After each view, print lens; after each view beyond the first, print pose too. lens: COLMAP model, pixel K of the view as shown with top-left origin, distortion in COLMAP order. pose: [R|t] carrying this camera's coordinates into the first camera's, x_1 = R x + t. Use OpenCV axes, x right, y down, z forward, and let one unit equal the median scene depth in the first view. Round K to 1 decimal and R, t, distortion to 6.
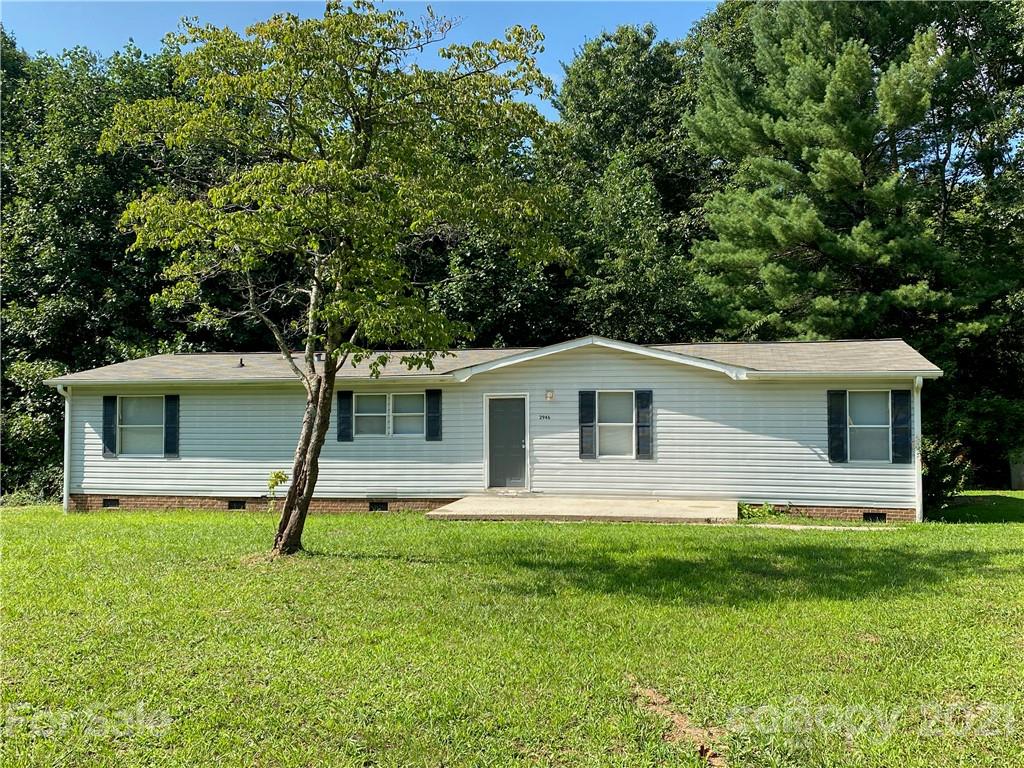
lens RADIAL K [[981.1, 0, 511.0], [0, 981.1, 375.5], [0, 0, 1]] dist [0.068651, 0.000000]
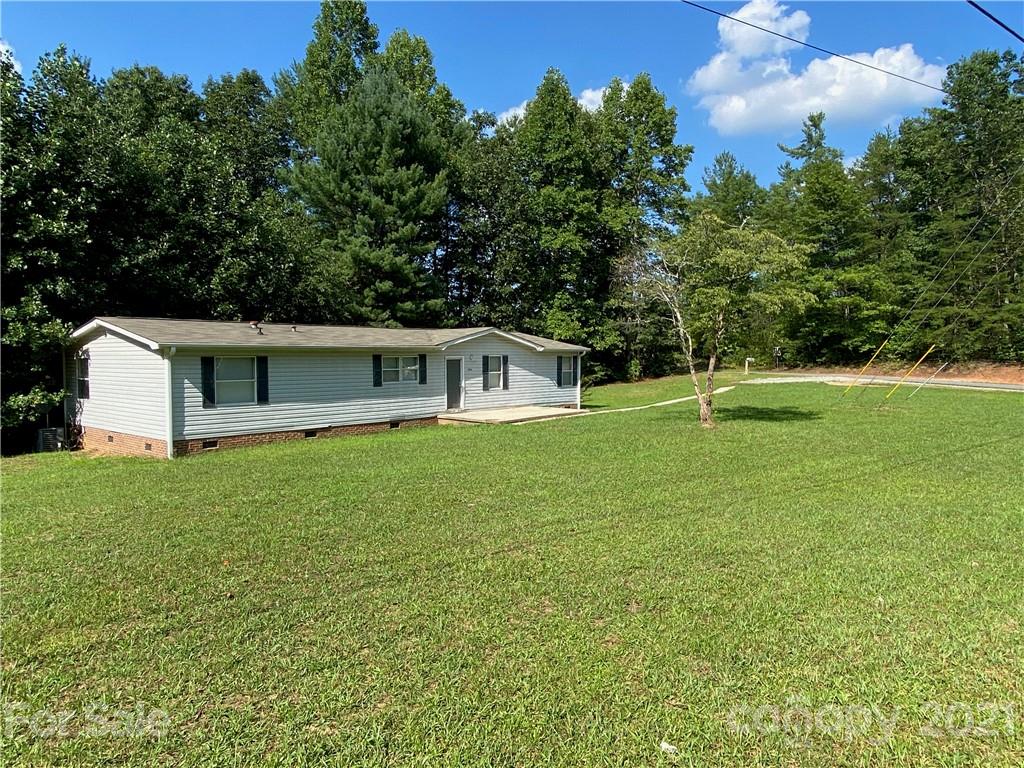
lens RADIAL K [[674.3, 0, 508.9], [0, 674.3, 375.5], [0, 0, 1]] dist [0.042046, -0.001829]
pose [[0.484321, -0.018912, 0.874686, -1.053064], [-0.015827, 0.999413, 0.030372, 0.013255], [-0.874747, -0.028553, 0.483738, 0.302551]]
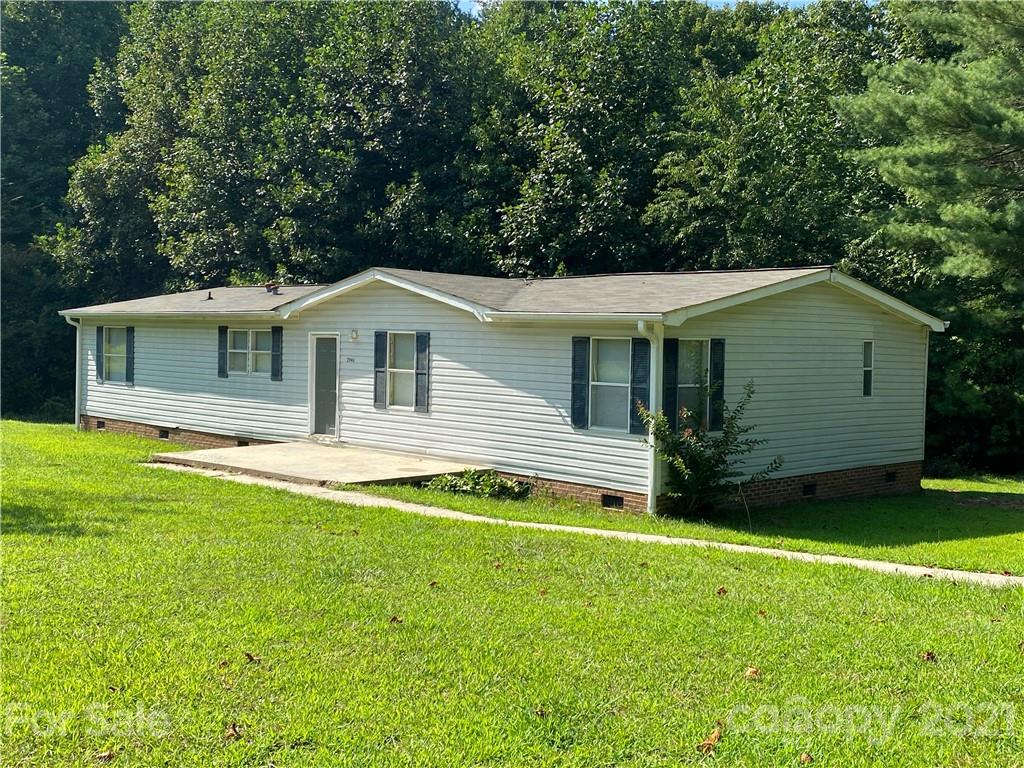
lens RADIAL K [[1132.3, 0, 512.1], [0, 1132.3, 387.6], [0, 0, 1]] dist [0.027707, 0.000000]
pose [[0.855060, 0.045957, -0.516489, 0.689767], [-0.008335, 0.997154, 0.074928, -0.010685], [0.518462, -0.059763, 0.853010, 0.188661]]
